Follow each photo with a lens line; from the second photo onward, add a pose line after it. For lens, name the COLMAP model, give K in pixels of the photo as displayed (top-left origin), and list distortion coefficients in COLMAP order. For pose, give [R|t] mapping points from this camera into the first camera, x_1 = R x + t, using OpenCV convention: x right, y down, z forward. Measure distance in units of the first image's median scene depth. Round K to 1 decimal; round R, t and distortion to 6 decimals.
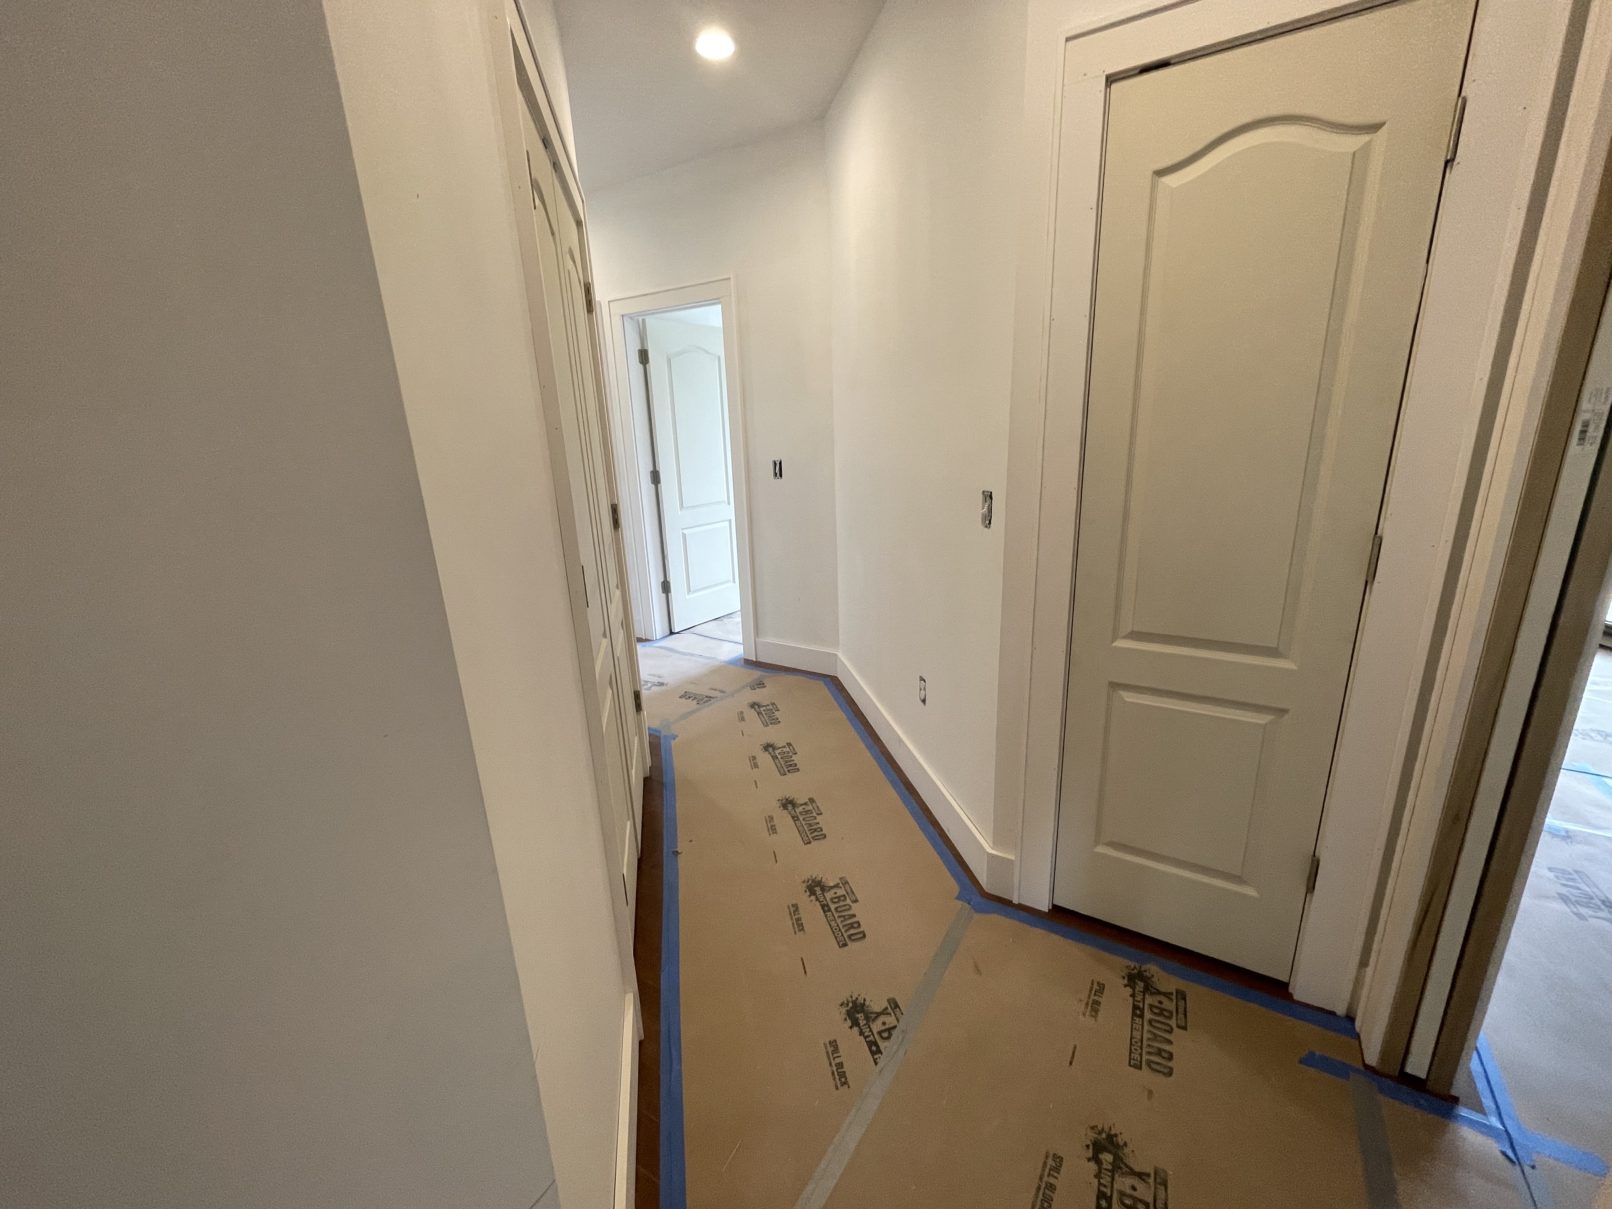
lens RADIAL K [[651.7, 0, 809.6], [0, 651.7, 604.1], [0, 0, 1]] dist [-0.000866, -0.000264]
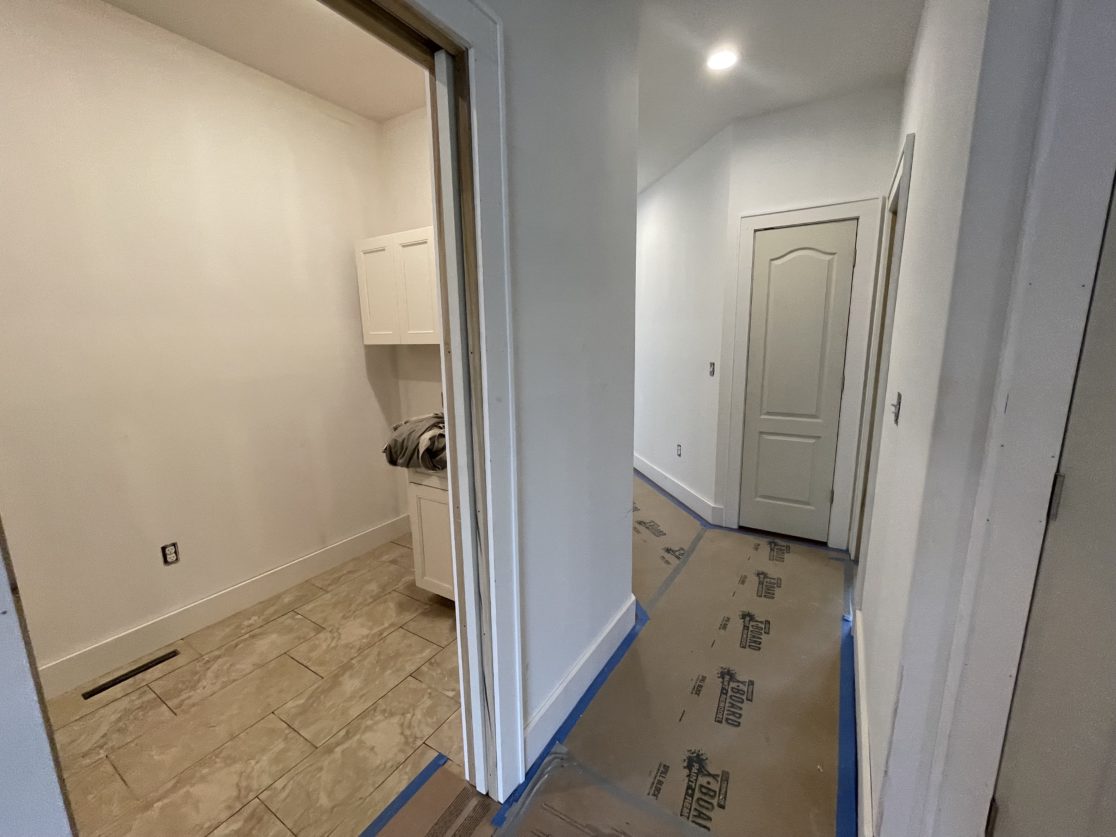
lens RADIAL K [[451.2, 0, 558.6], [0, 451.2, 420.2], [0, 0, 1]] dist [-0.000866, -0.000264]
pose [[0.999731, 0.018222, 0.014331, -0.419463], [-0.016944, 0.996256, -0.084780, 0.253532], [-0.015822, 0.084514, 0.996297, -0.898011]]
